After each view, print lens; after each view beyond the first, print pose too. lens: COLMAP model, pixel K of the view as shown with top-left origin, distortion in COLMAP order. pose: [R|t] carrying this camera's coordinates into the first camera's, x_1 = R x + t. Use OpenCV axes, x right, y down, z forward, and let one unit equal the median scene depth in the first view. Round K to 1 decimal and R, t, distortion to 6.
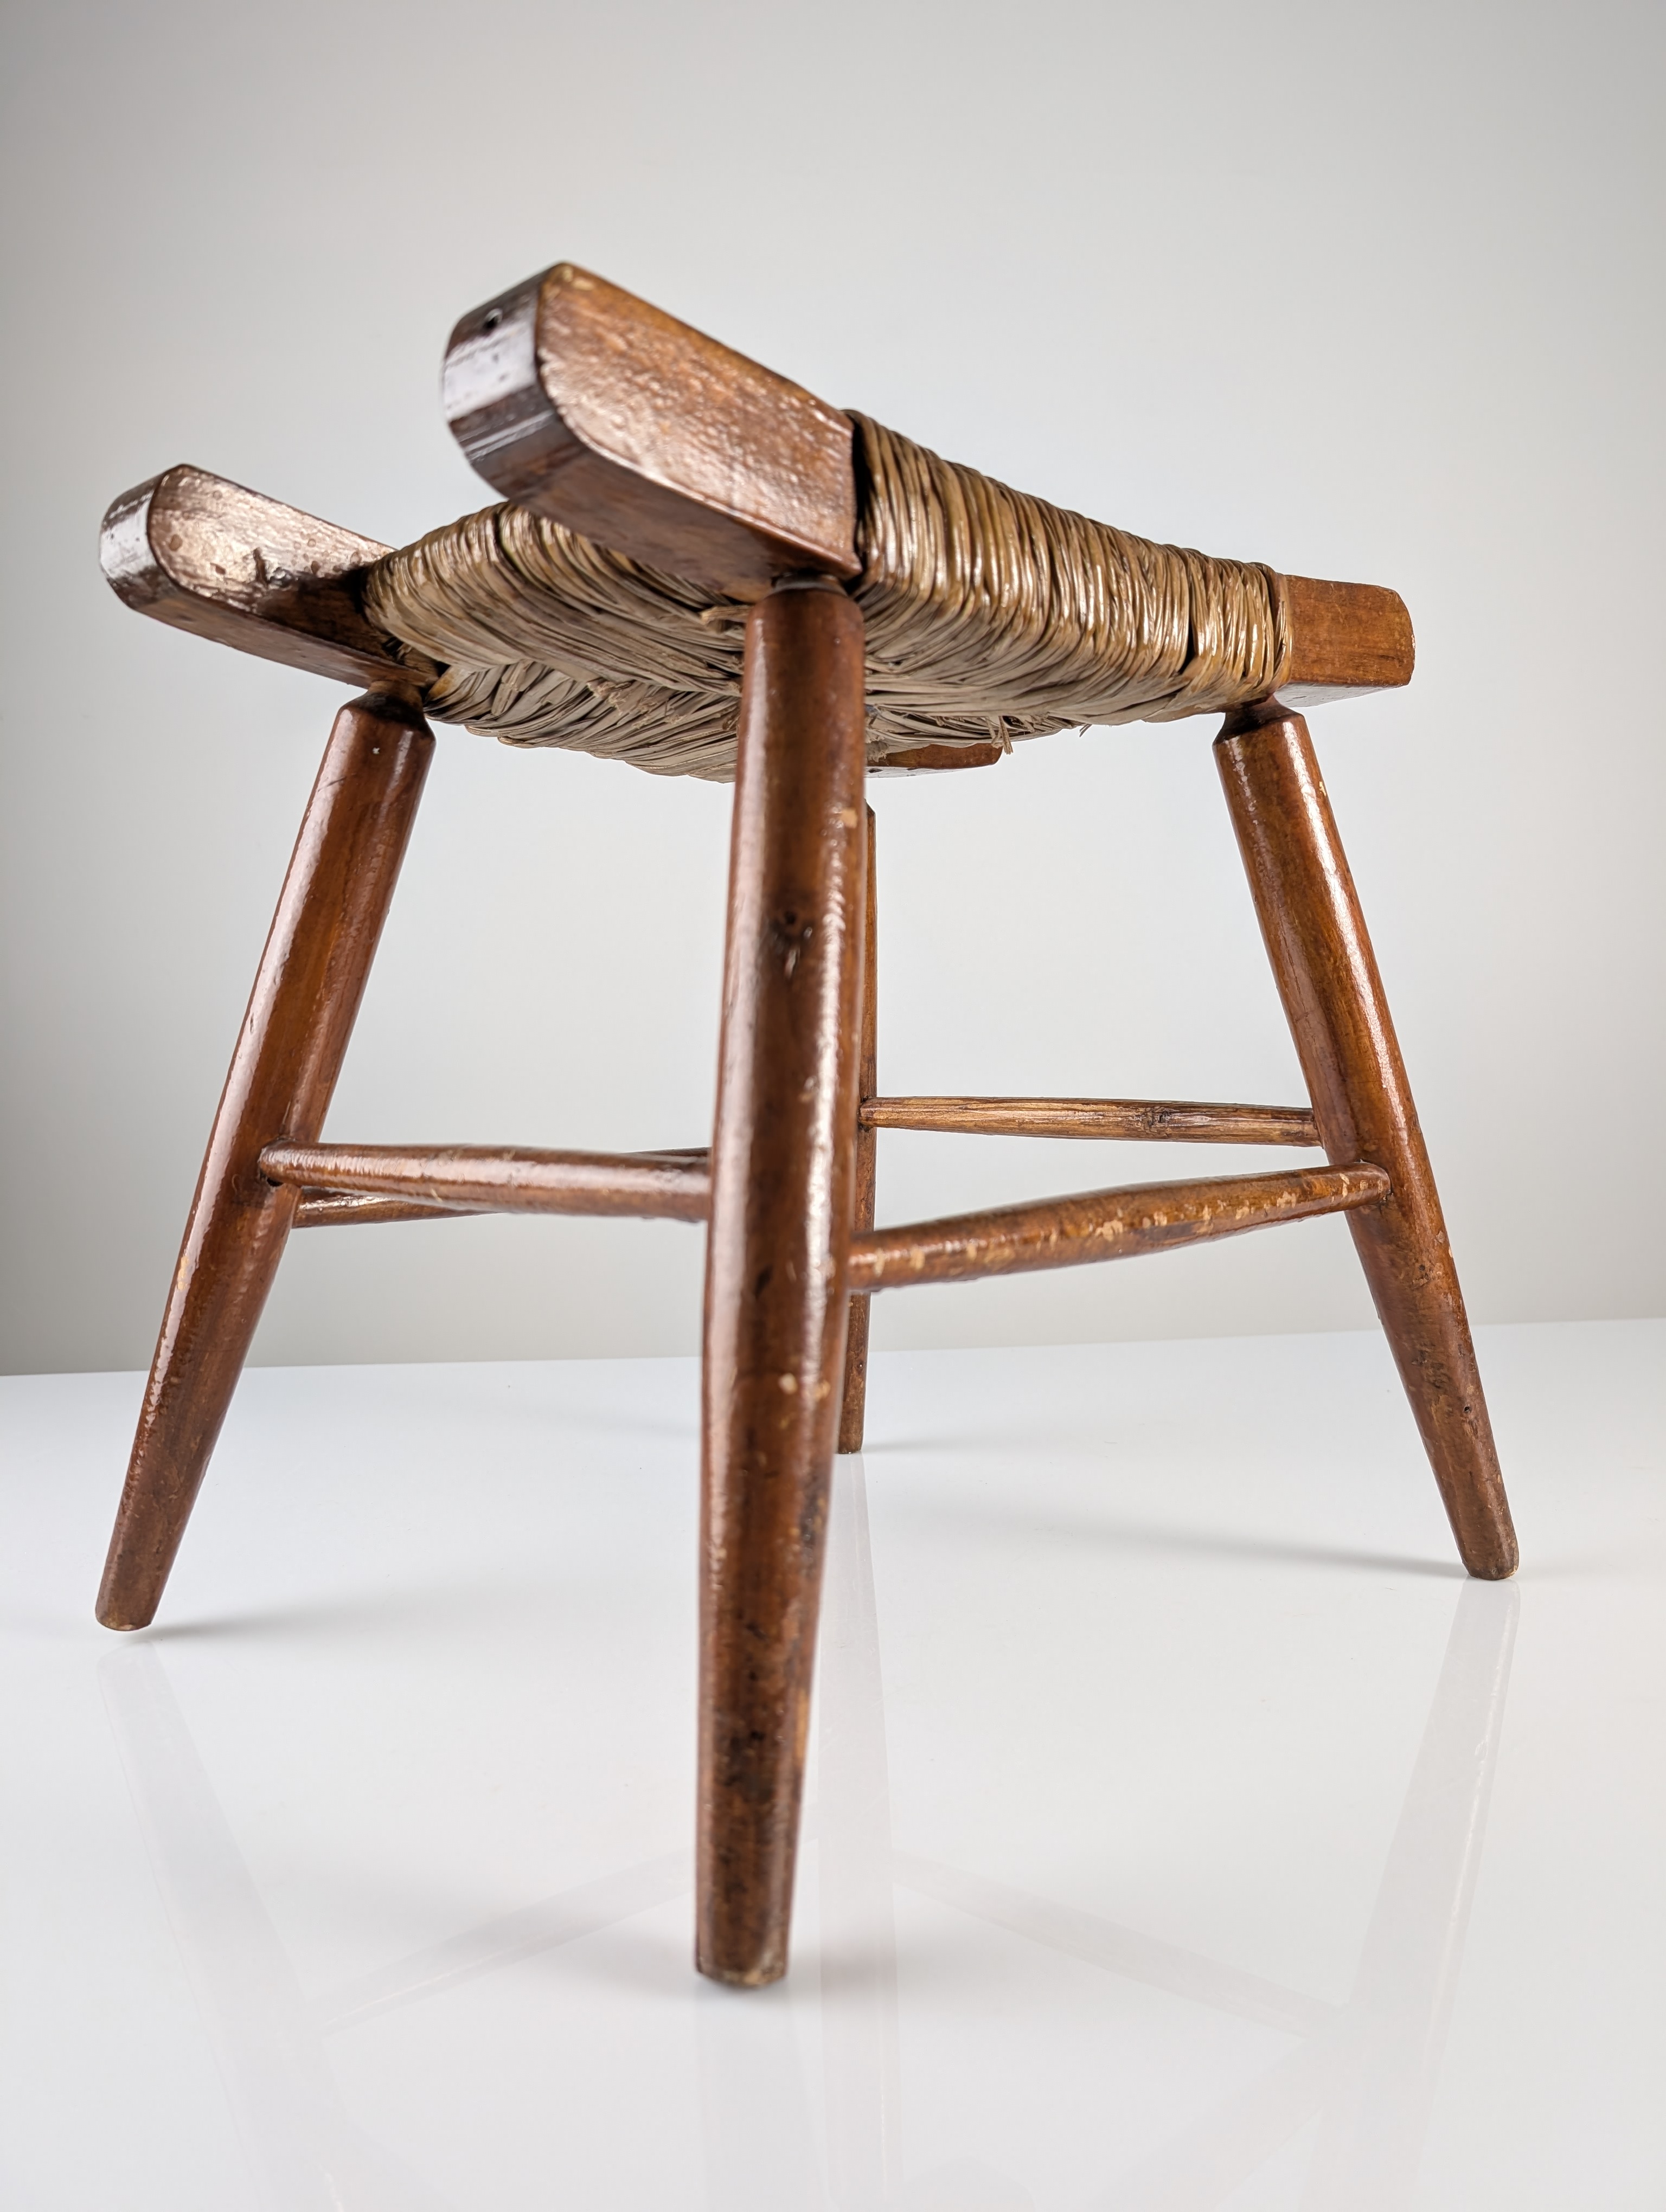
lens RADIAL K [[1629.7, 0, 833.0], [0, 1629.7, 1106.0], [0, 0, 1]] dist [0.055956, -0.000531]
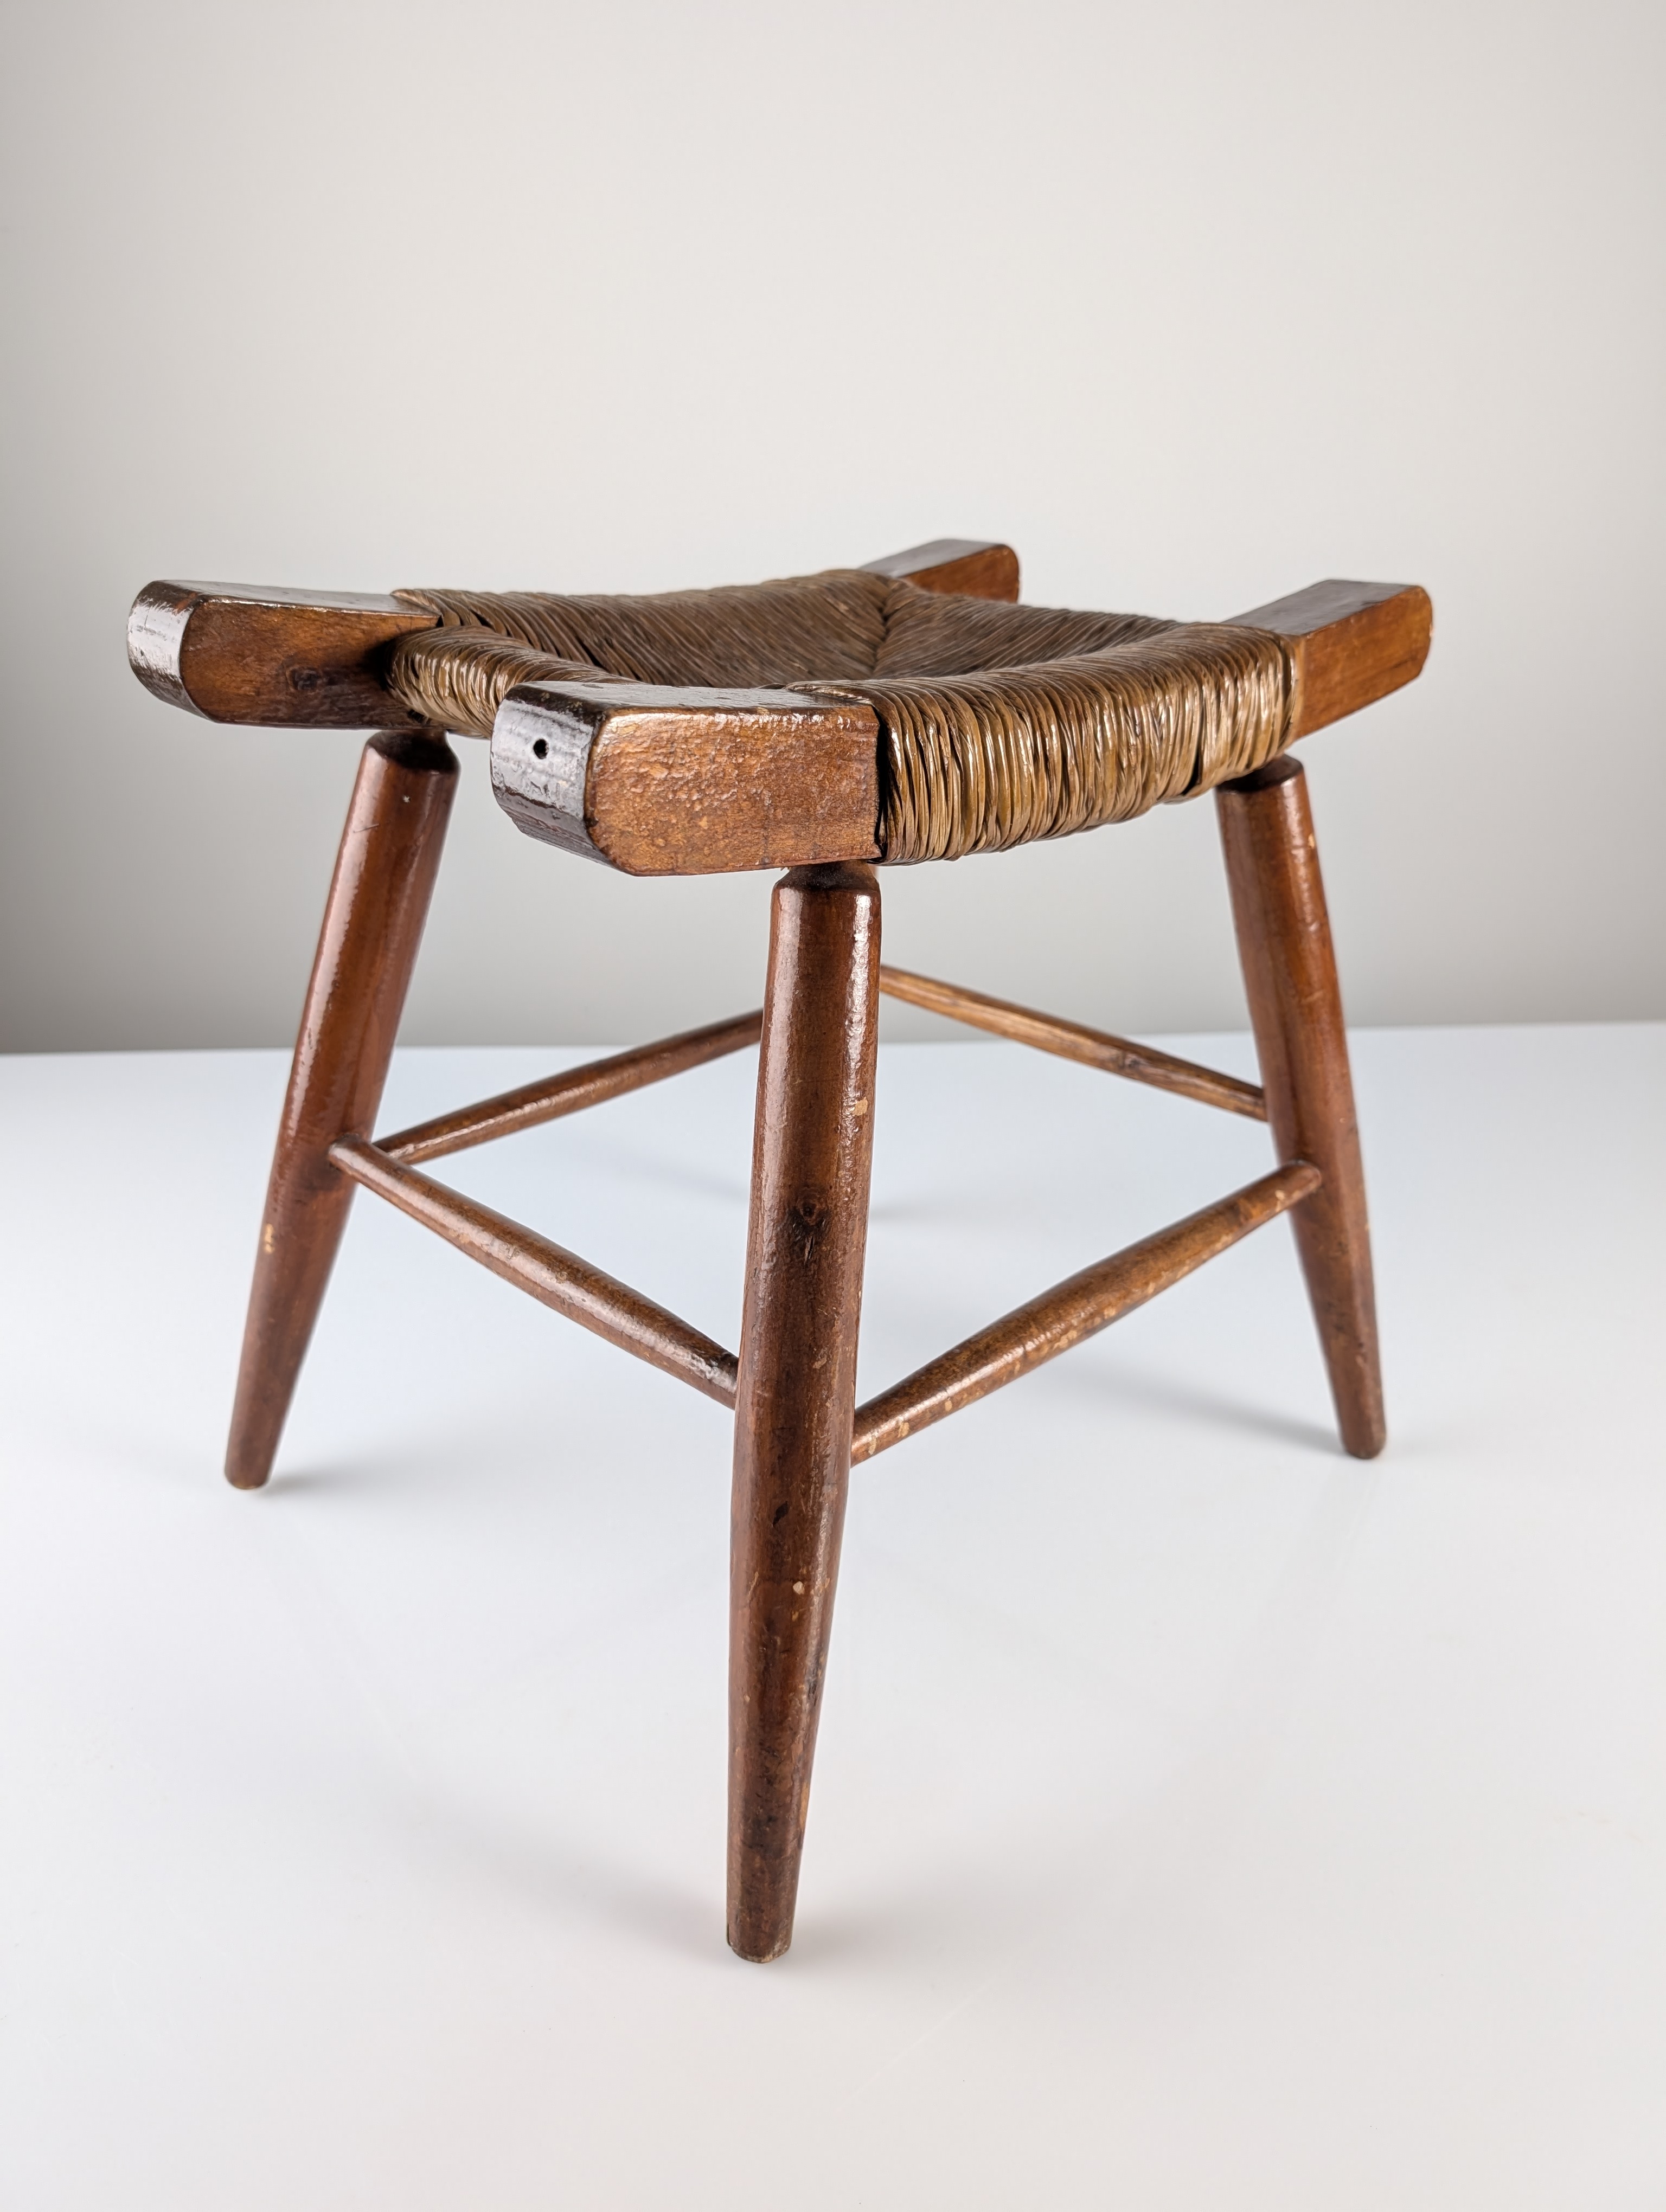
lens RADIAL K [[1629.7, 0, 833.0], [0, 1629.7, 1106.0], [0, 0, 1]] dist [0.055956, -0.000531]
pose [[0.999557, 0.025514, 0.015311, -0.021318], [-0.029393, 0.926749, 0.374529, -0.464378], [-0.004634, -0.374813, 0.927089, -0.035693]]
